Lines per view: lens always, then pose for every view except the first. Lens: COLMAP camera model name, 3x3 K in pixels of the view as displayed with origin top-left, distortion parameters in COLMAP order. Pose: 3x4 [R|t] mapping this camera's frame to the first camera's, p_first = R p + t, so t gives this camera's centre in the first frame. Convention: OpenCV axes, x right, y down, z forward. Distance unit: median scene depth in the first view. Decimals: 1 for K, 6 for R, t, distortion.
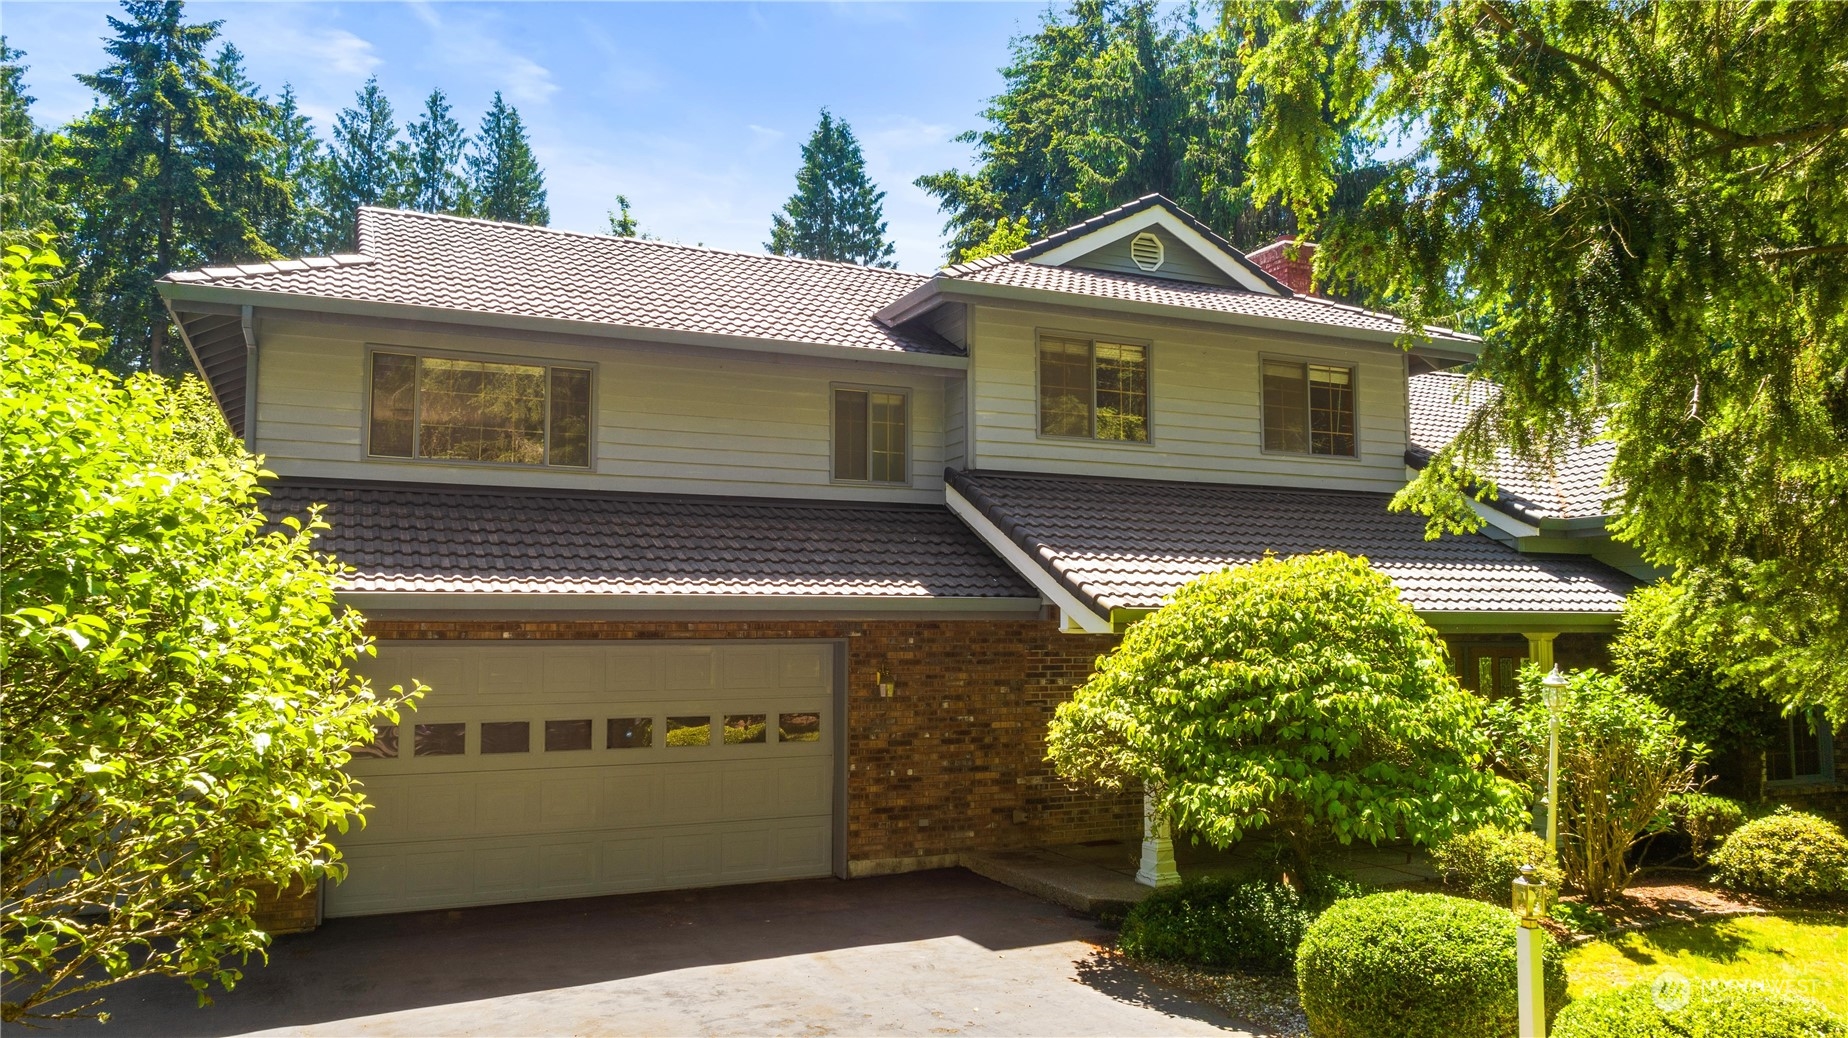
lens RADIAL K [[1271.3, 0, 924.0], [0, 1271.3, 519.0], [0, 0, 1]] dist [-0.066979, 0.003475]
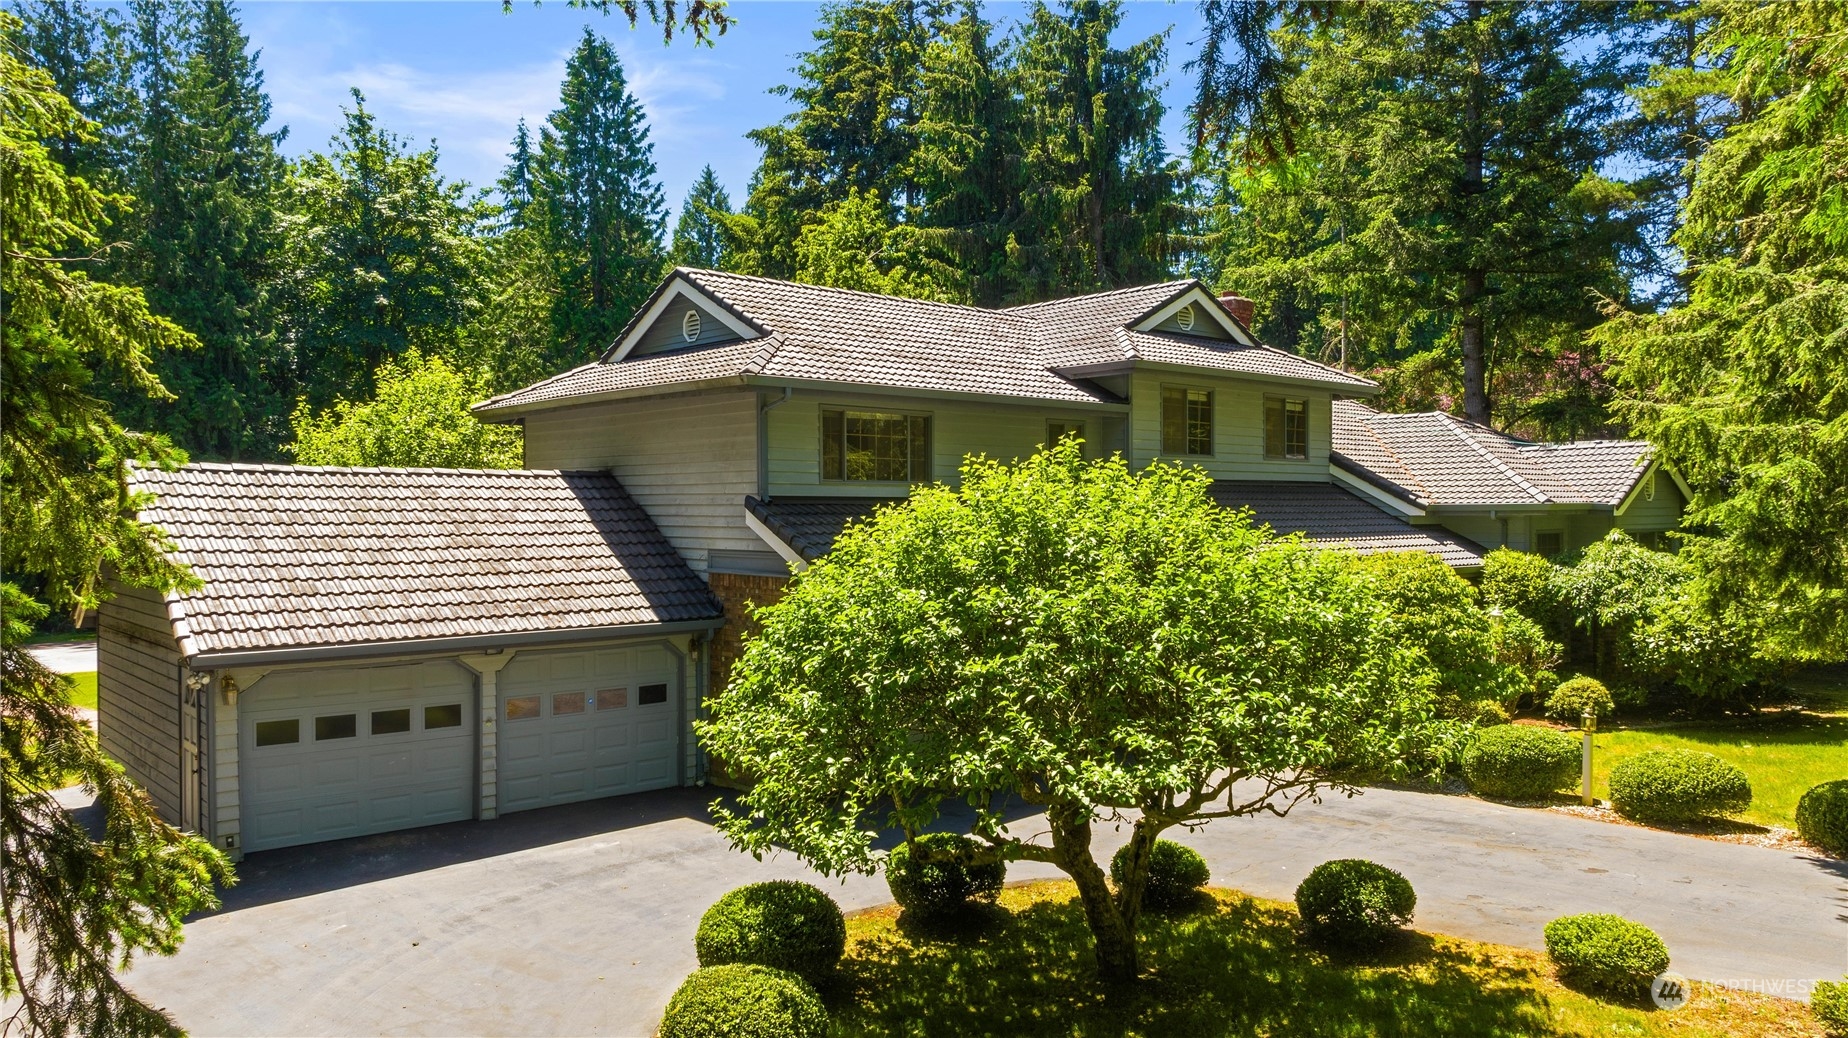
lens RADIAL K [[1309.7, 0, 924.7], [0, 1309.7, 476.4], [0, 0, 1]] dist [-0.083425, 0.000300]
pose [[0.944774, 0.000205, 0.327721, -0.271200], [-0.020955, 0.997991, 0.059786, -0.049725], [-0.327051, -0.063352, 0.942881, -0.151713]]
